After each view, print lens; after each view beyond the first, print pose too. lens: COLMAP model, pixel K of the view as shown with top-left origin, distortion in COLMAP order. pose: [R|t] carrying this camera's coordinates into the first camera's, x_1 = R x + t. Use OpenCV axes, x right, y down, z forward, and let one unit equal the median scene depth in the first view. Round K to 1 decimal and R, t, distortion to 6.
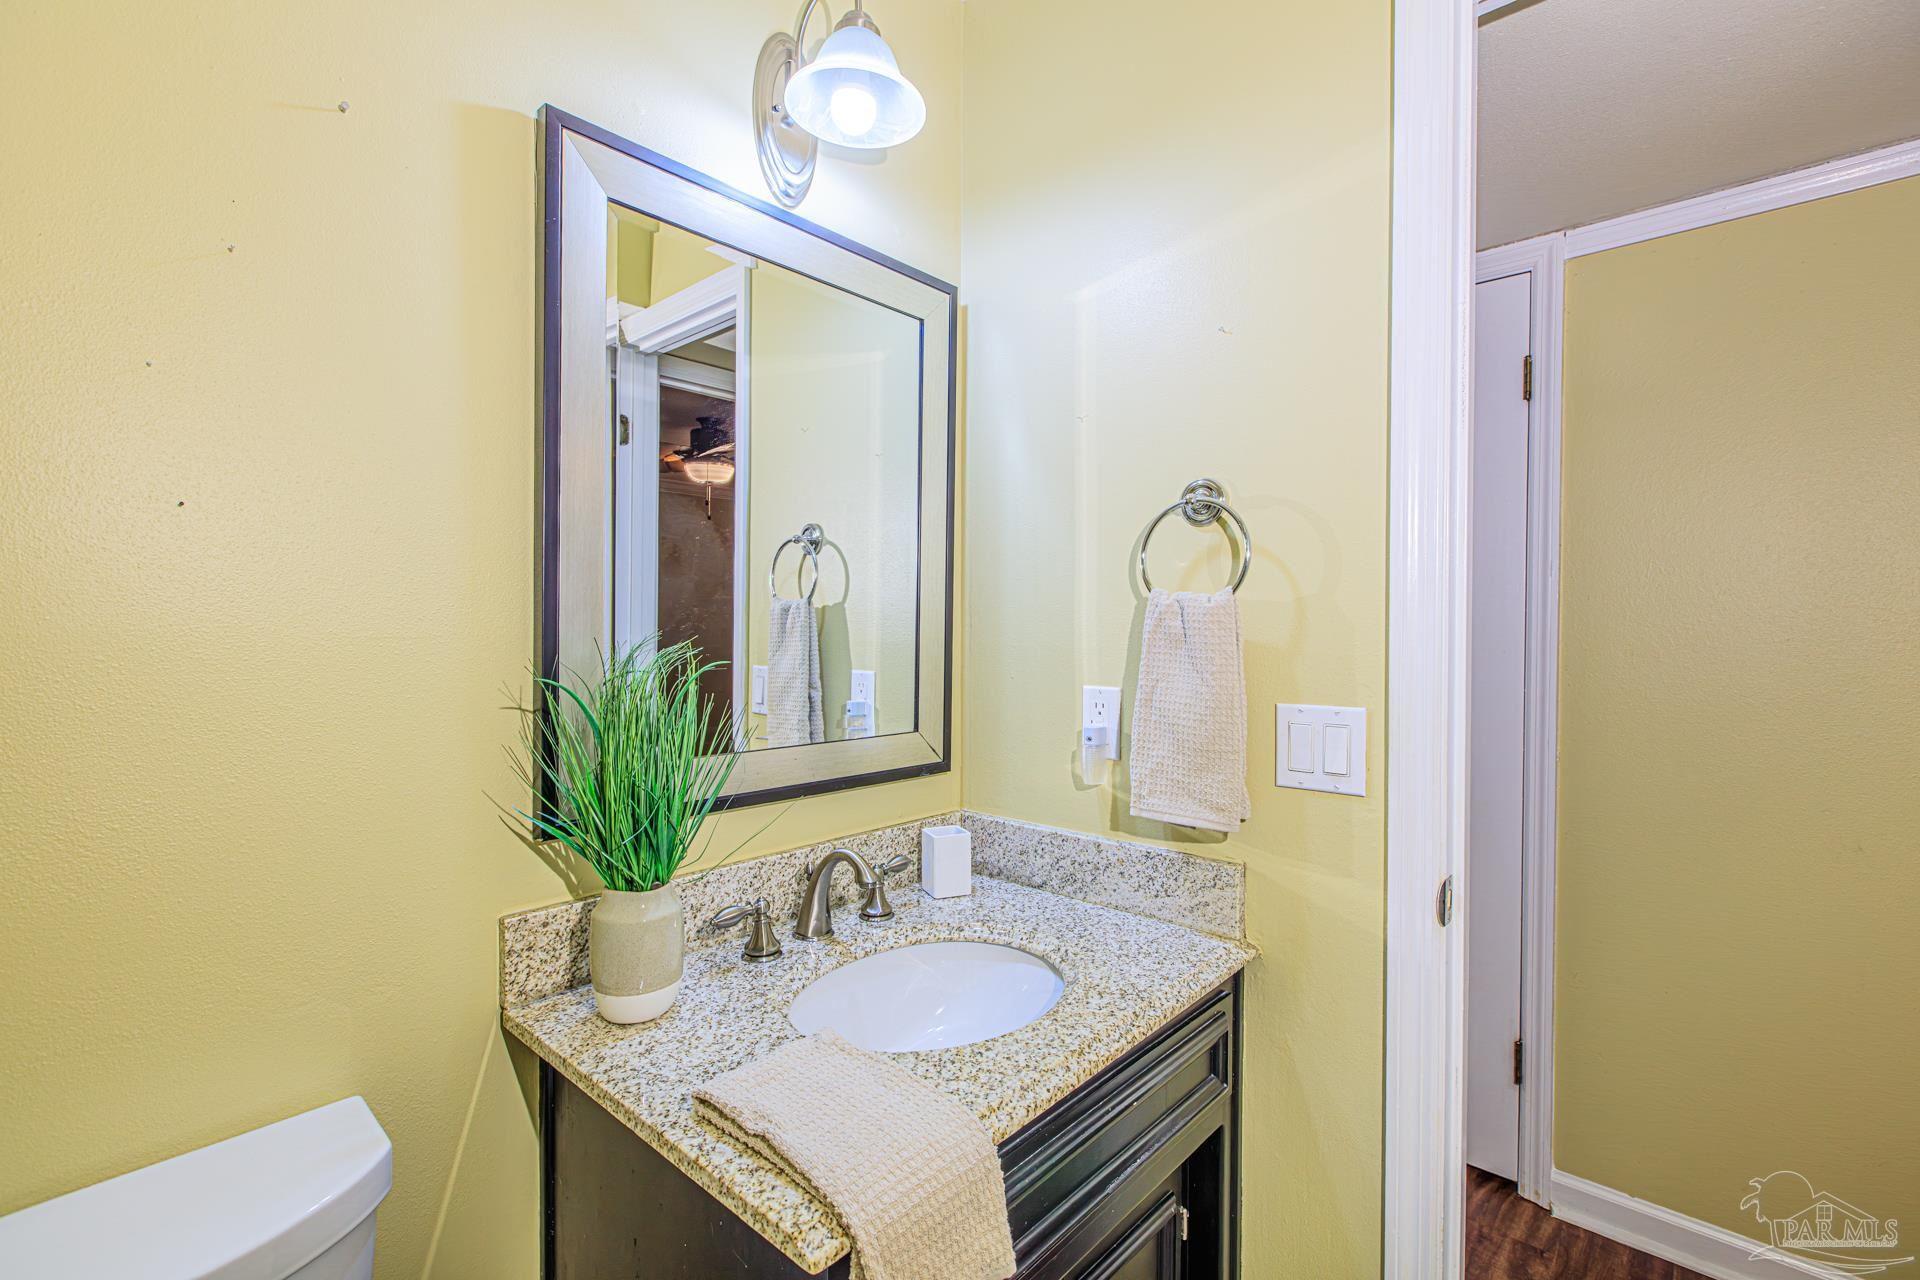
lens RADIAL K [[850.4, 0, 956.7], [0, 850.4, 627.6], [0, 0, 1]] dist [0.000224, -0.001280]
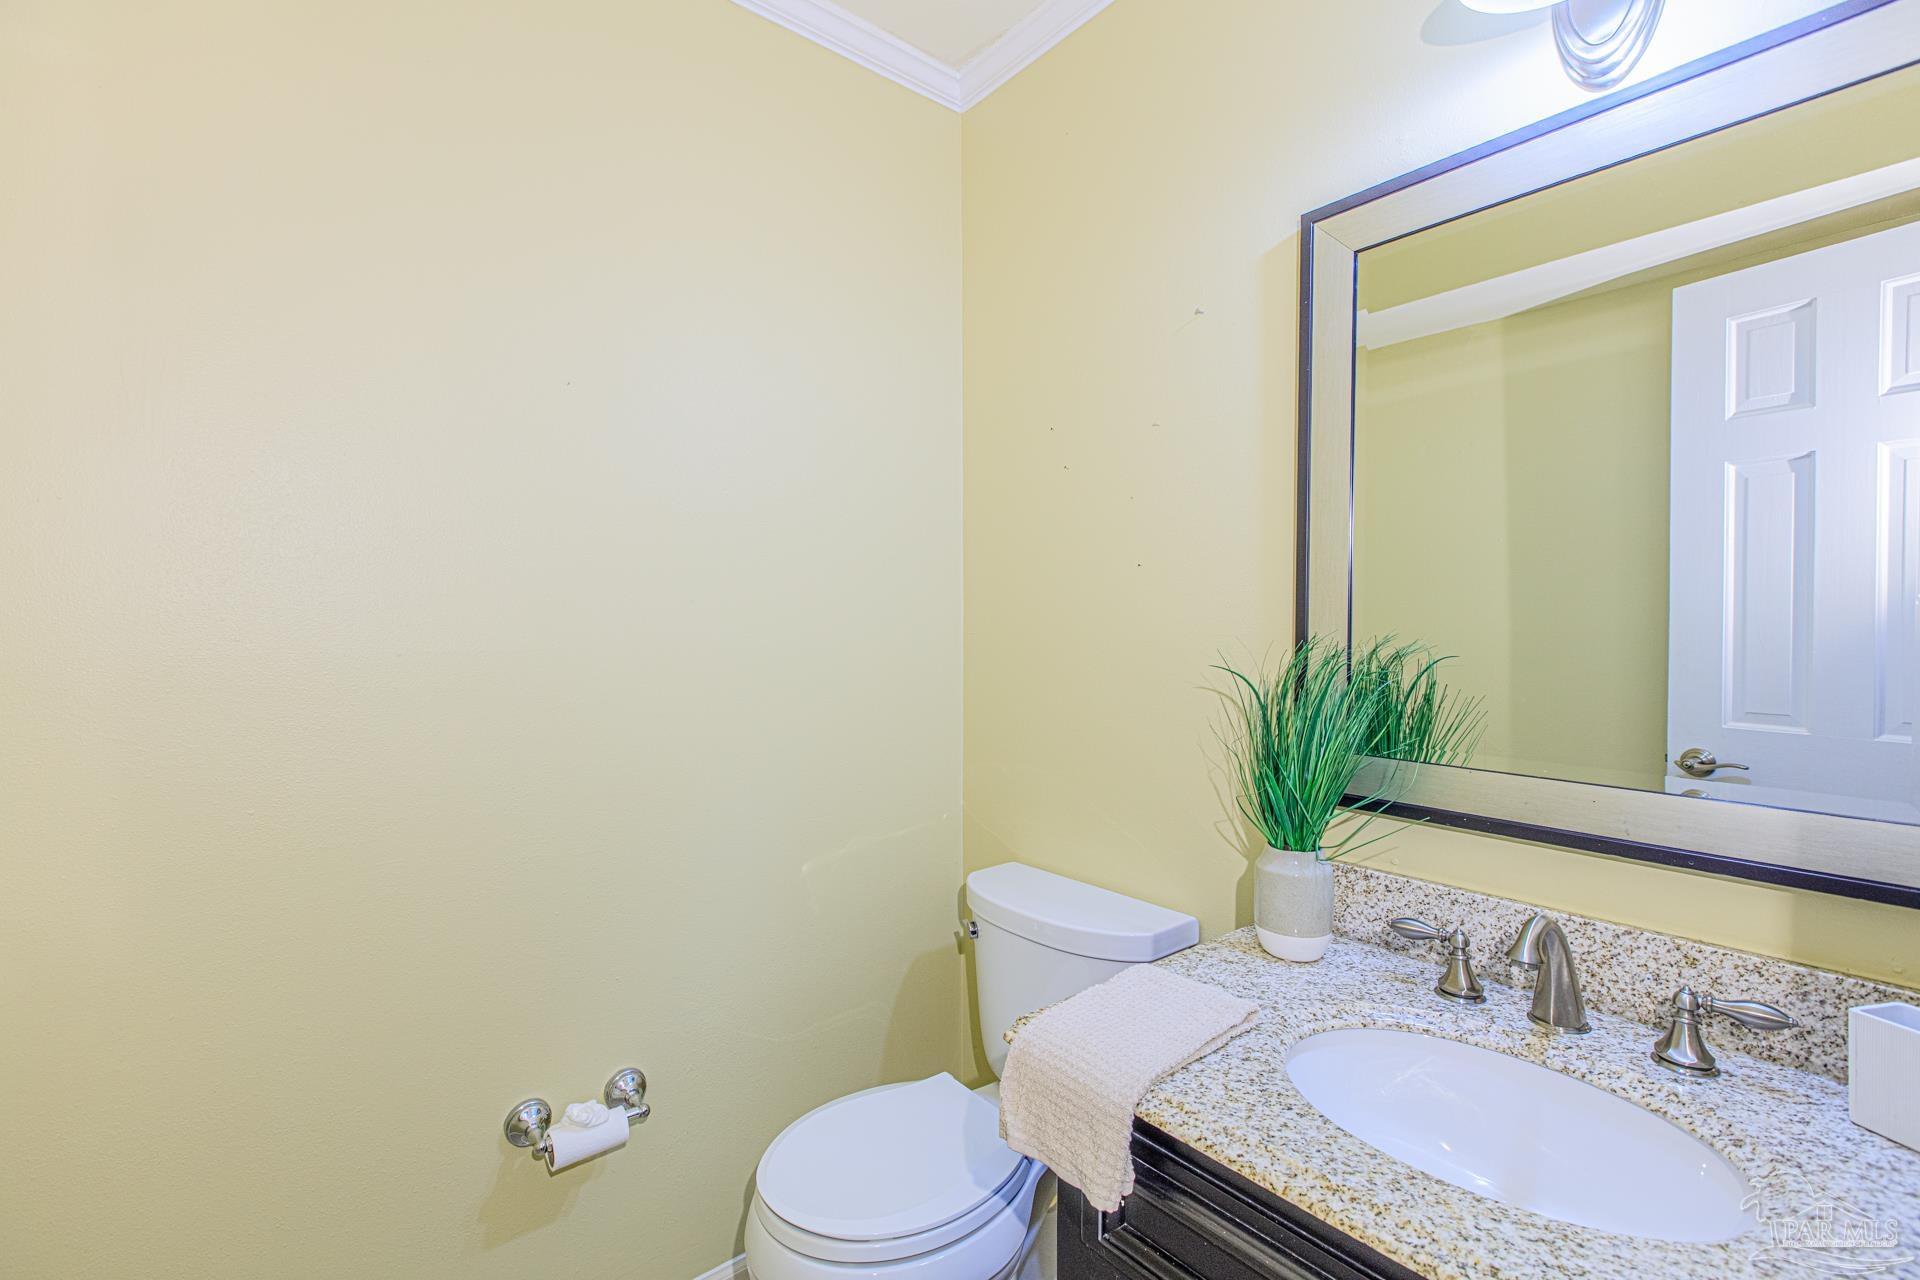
lens RADIAL K [[850.4, 0, 957.3], [0, 850.4, 641.3], [0, 0, 1]] dist [0.000224, -0.001280]
pose [[-0.154652, 0.017321, -0.987817, 0.783422], [-0.002077, 0.999838, 0.017857, -0.006497], [0.987967, 0.004813, -0.154591, 0.645344]]
